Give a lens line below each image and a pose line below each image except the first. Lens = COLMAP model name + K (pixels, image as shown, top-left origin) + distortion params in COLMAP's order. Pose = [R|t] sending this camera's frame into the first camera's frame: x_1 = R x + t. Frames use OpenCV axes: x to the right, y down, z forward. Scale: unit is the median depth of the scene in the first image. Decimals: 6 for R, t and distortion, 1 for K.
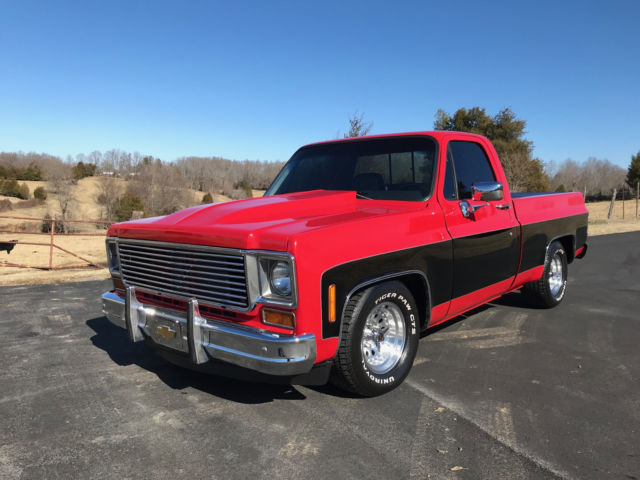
lens RADIAL K [[525.8, 0, 320.0], [0, 525.8, 240.0], [0, 0, 1]] dist [0.001085, 0.000105]
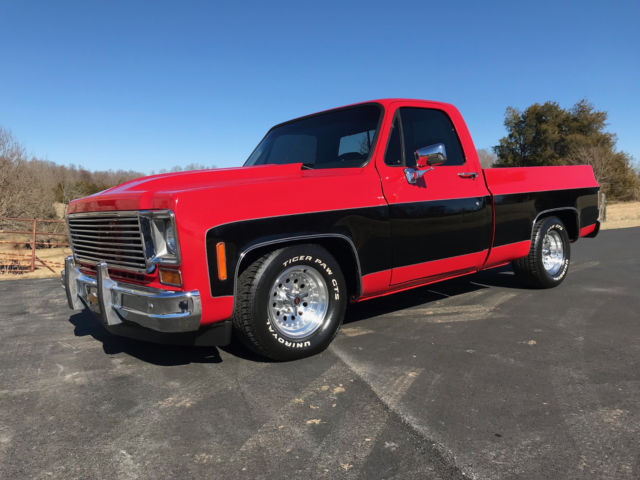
lens RADIAL K [[523.4, 0, 320.0], [0, 523.4, 240.0], [0, 0, 1]] dist [0.020170, 0.002804]
pose [[0.989530, -0.023628, -0.142382, 0.287151], [0.021668, 0.999648, -0.015303, 0.082043], [0.142693, 0.012057, 0.989694, 0.033919]]
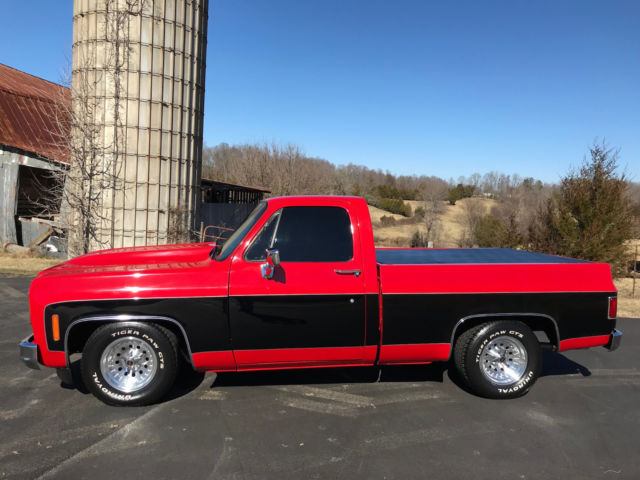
lens RADIAL K [[525.8, 0, 320.0], [0, 525.8, 240.0], [0, 0, 1]] dist [0.001085, 0.000105]
pose [[0.763488, 0.069268, -0.642097, 1.235192], [-0.094395, 0.995523, -0.004846, -0.151046], [0.638886, 0.064310, 0.766608, 0.269967]]
